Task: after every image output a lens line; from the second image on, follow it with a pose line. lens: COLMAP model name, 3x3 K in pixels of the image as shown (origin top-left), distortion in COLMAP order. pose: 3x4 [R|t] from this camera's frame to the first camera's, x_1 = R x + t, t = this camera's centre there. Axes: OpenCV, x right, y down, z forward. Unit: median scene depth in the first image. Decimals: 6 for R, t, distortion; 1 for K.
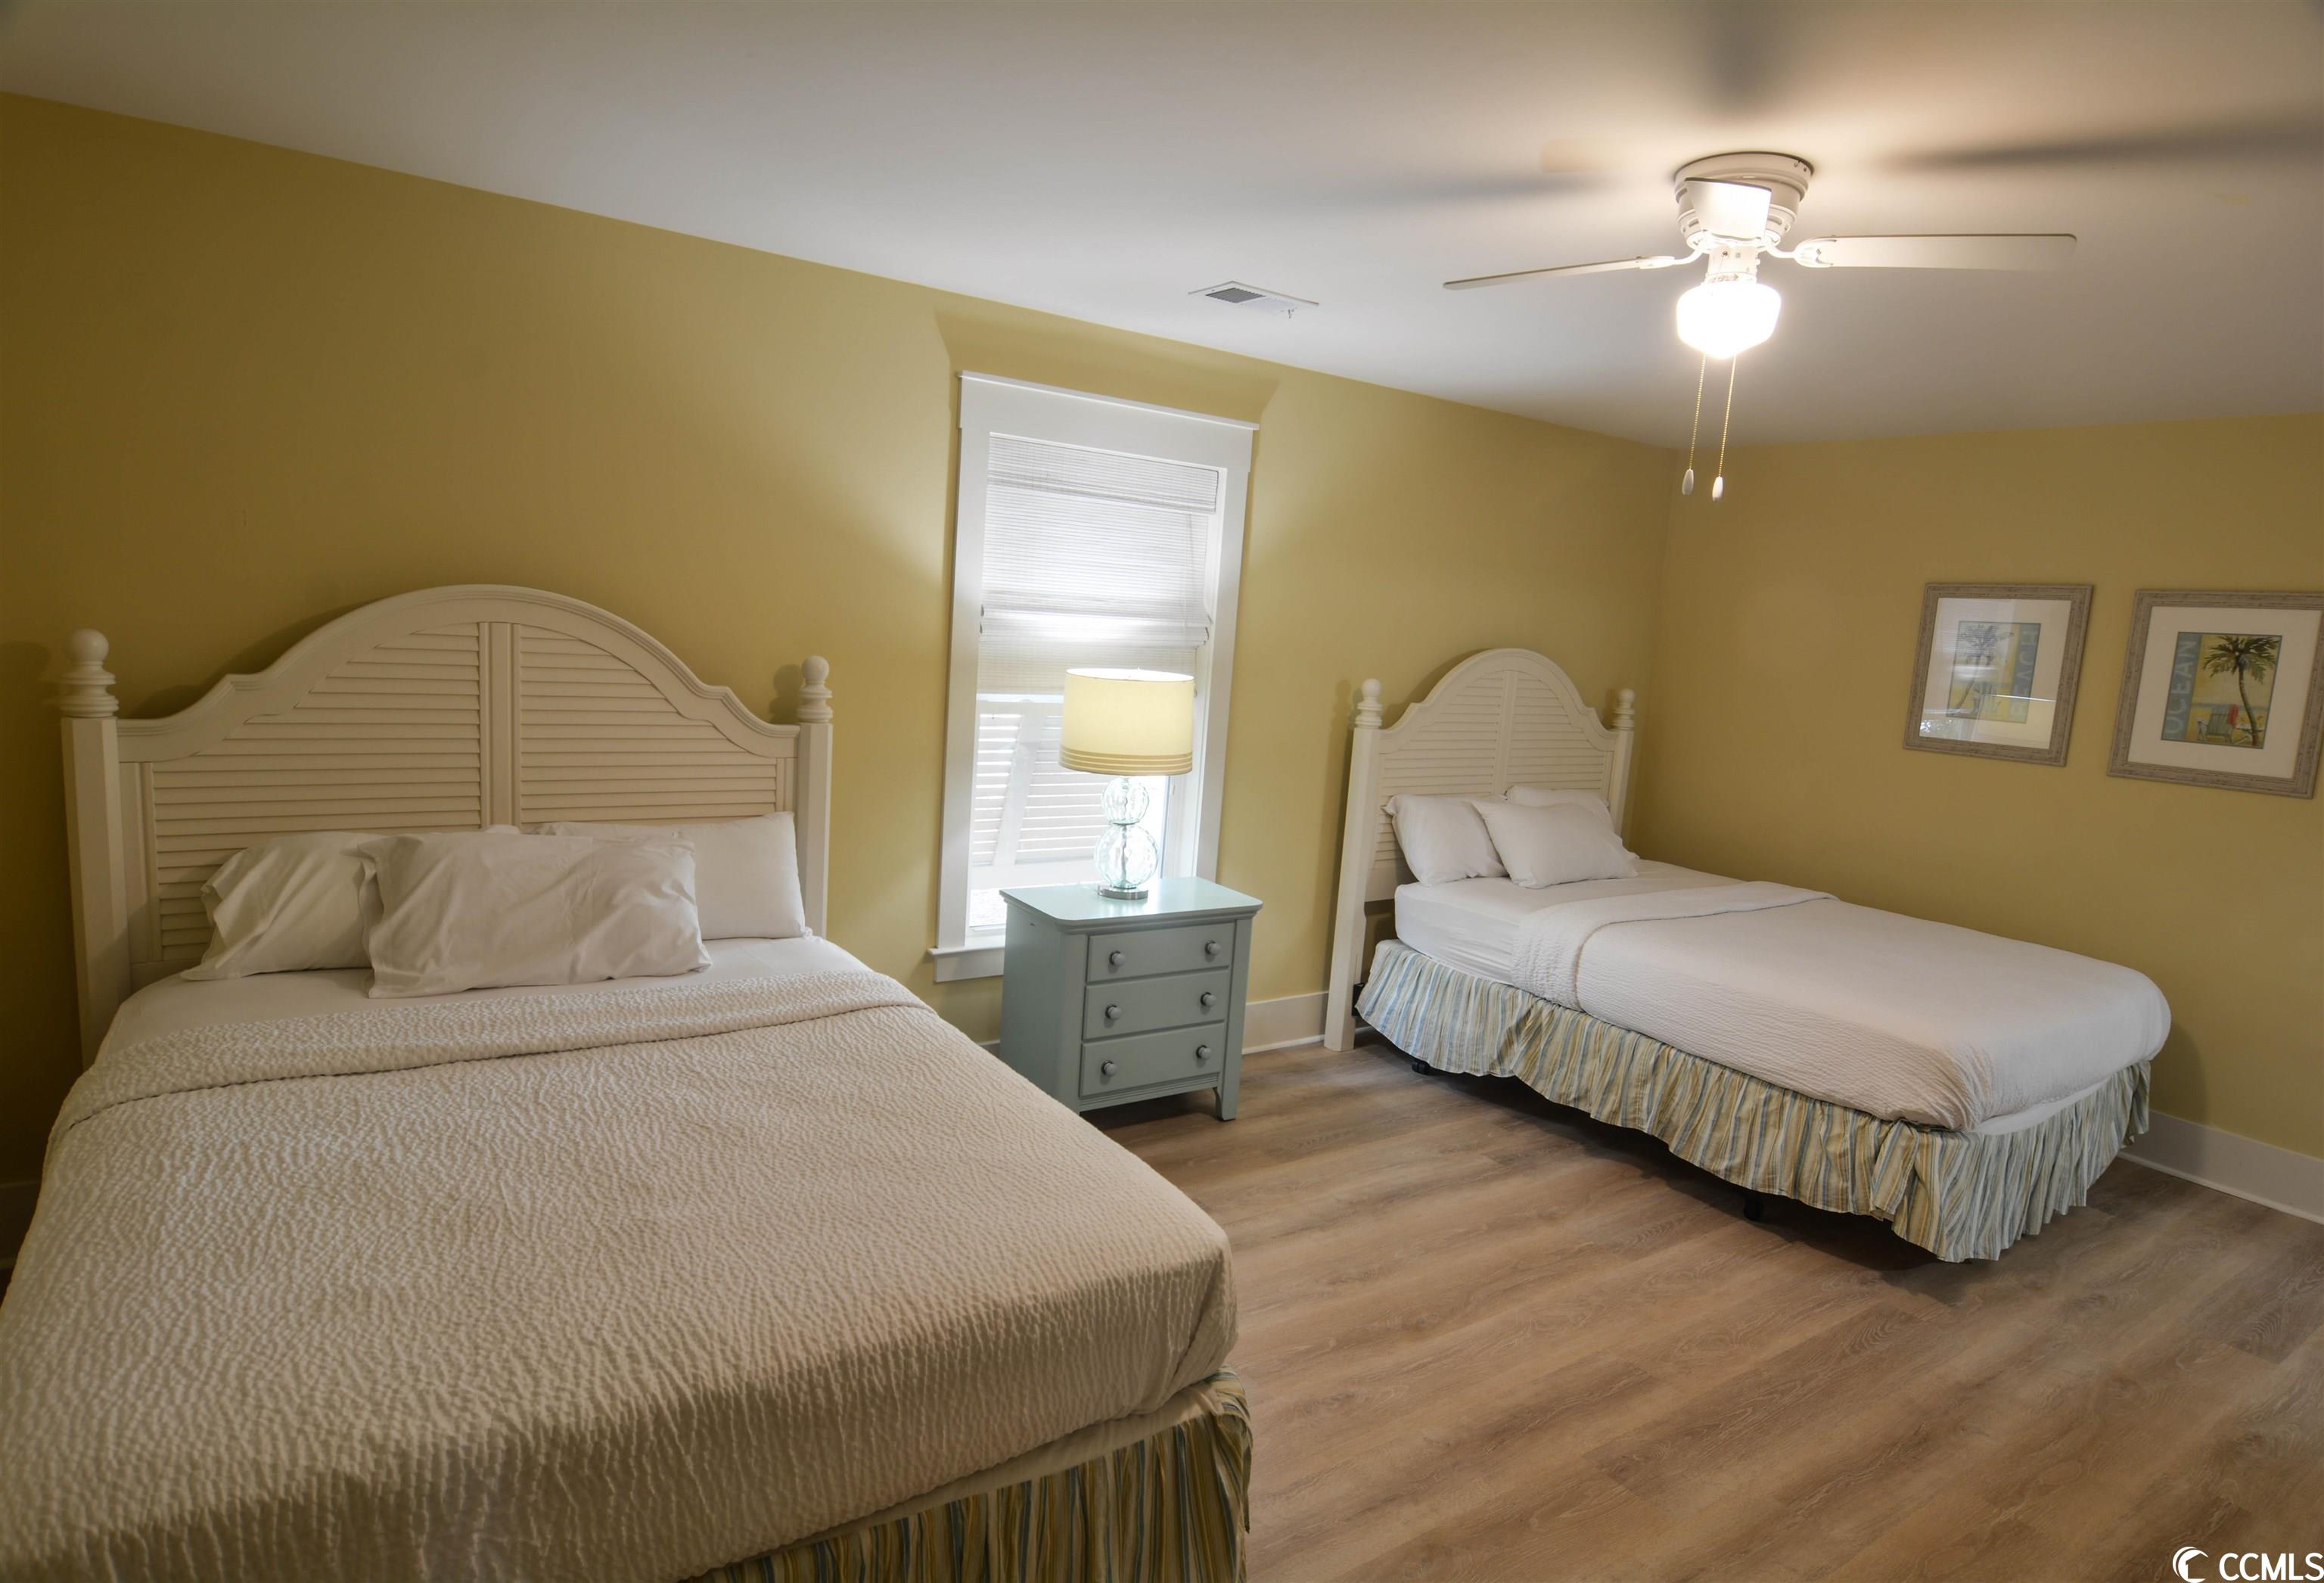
lens RADIAL K [[1262.2, 0, 1158.1], [0, 1262.2, 792.2], [0, 0, 1]] dist [-0.006185, -0.000283]
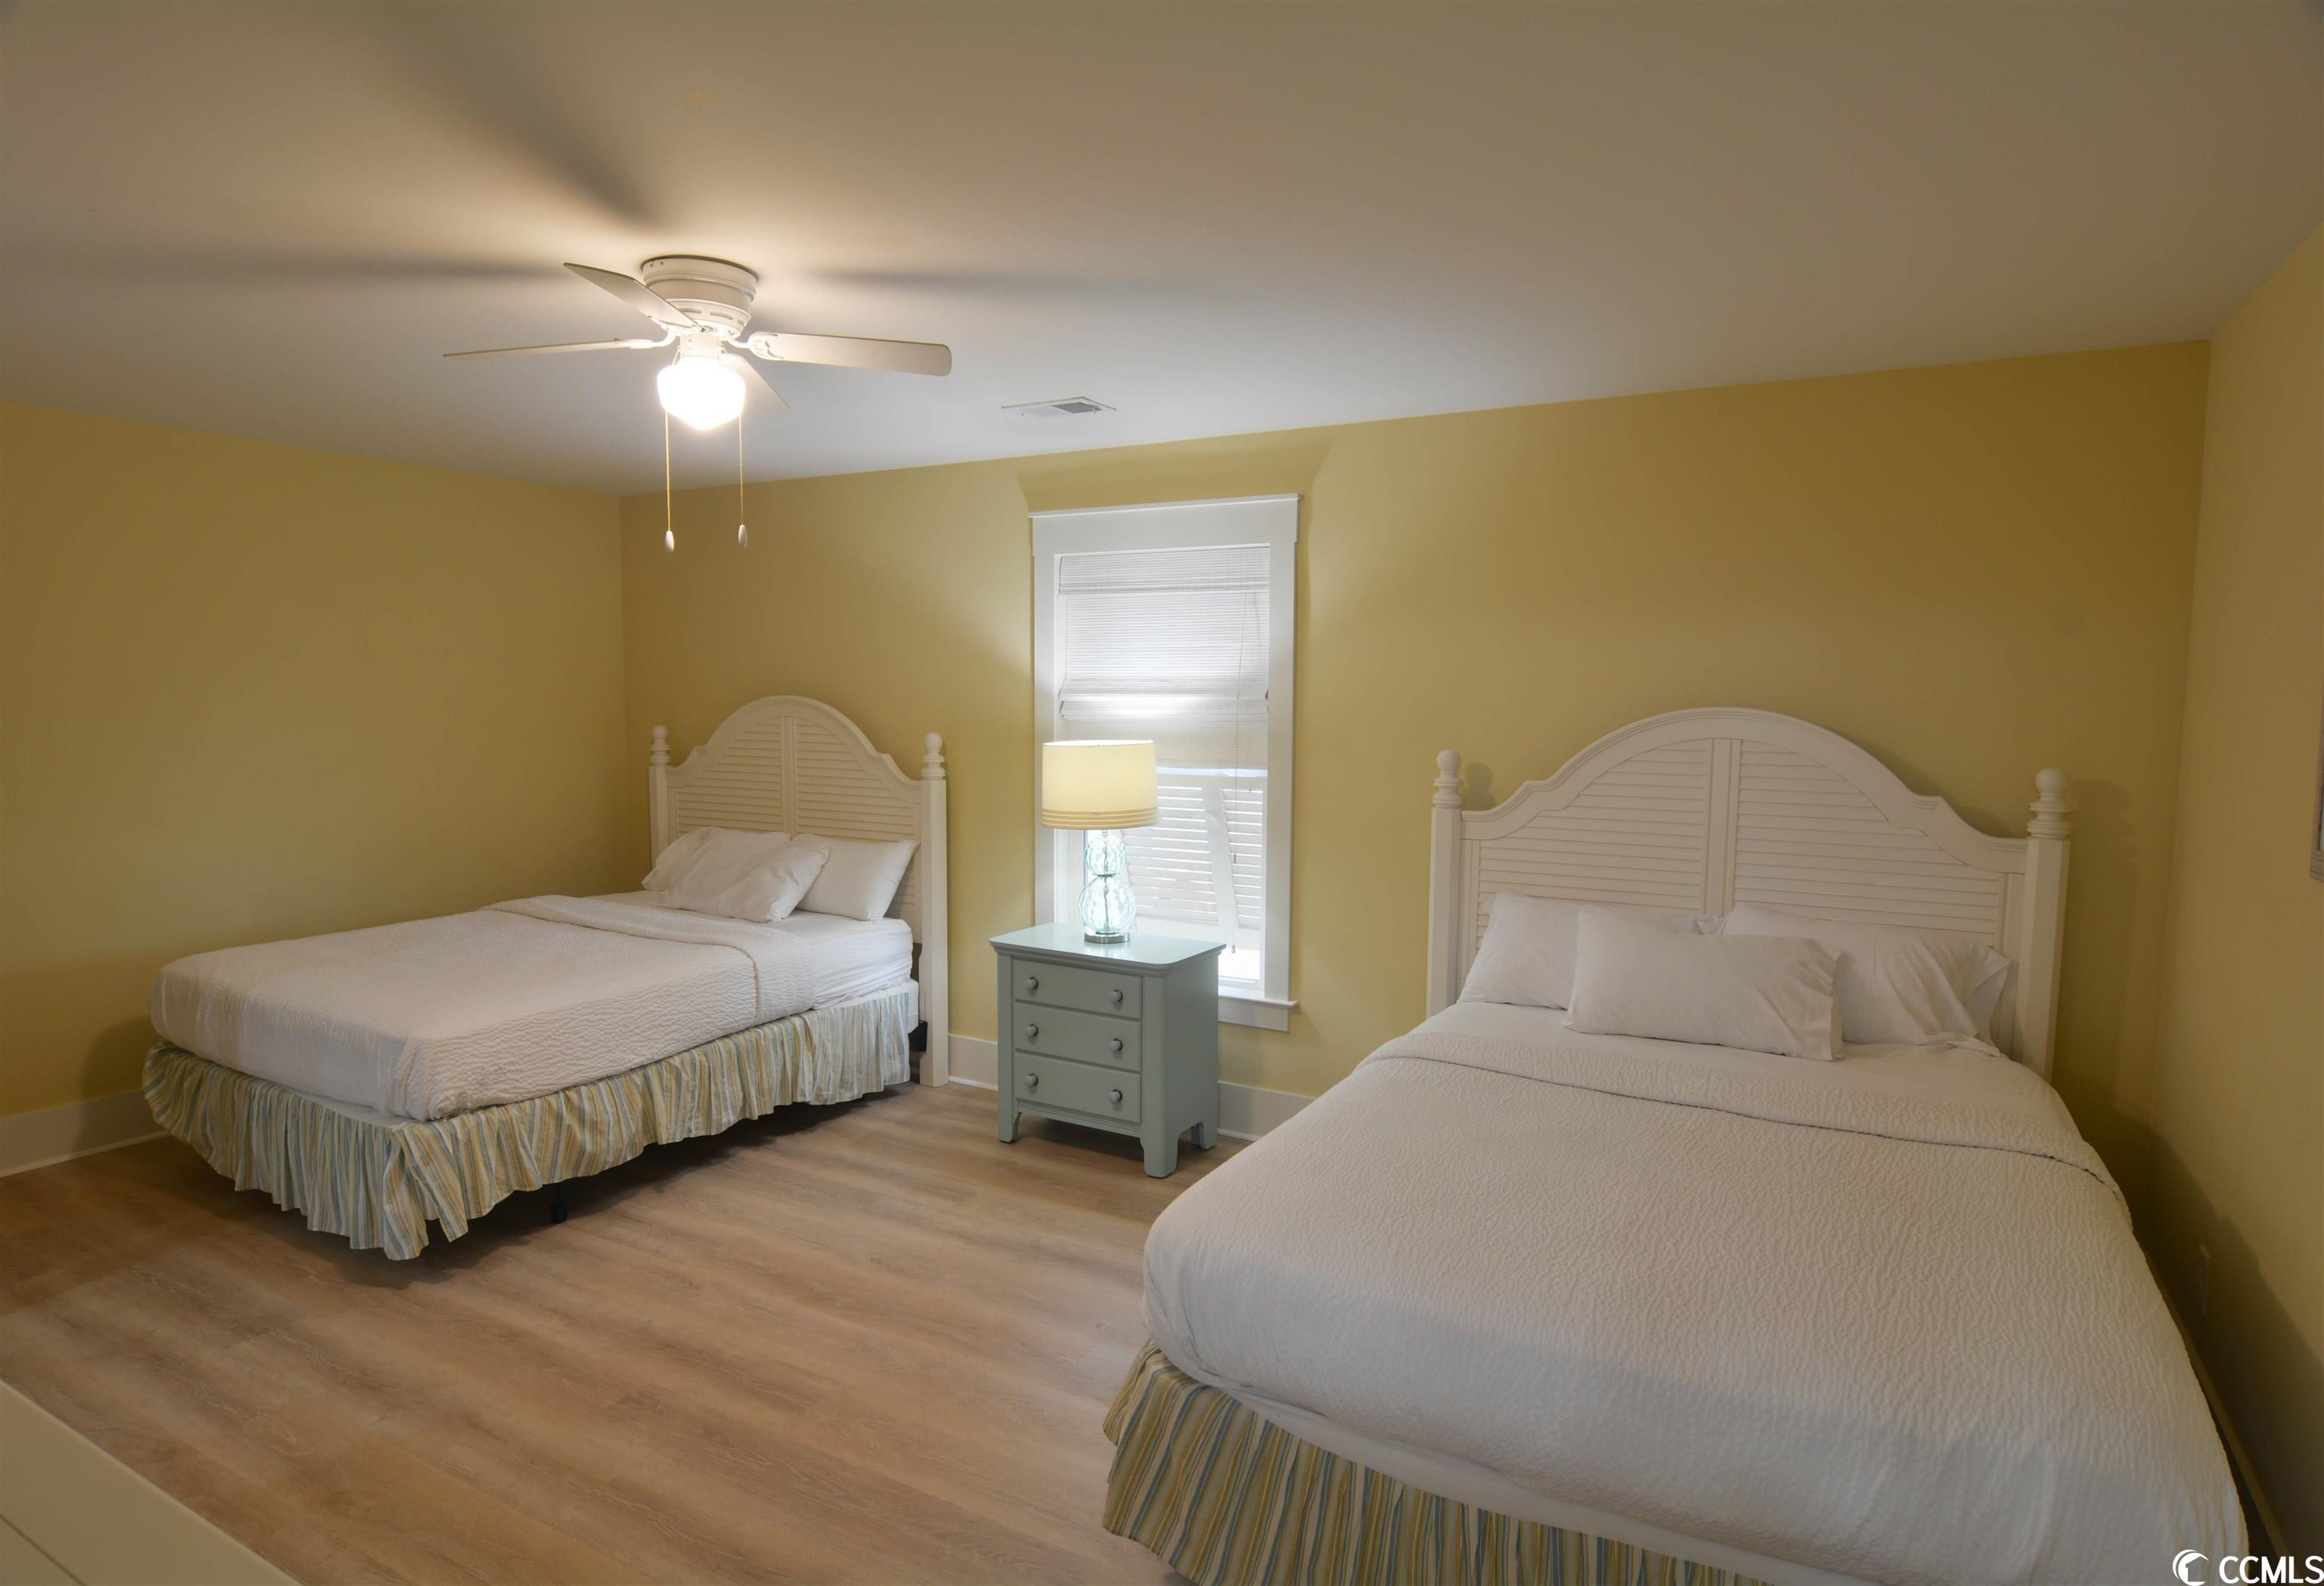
lens RADIAL K [[1261.9, 0, 1161.6], [0, 1261.9, 797.4], [0, 0, 1]] dist [-0.006185, -0.000283]
pose [[0.446531, 0.014698, -0.894647, 1.025681], [-0.097995, 0.994654, -0.032569, -0.013485], [0.889386, 0.102215, 0.445584, 0.547393]]
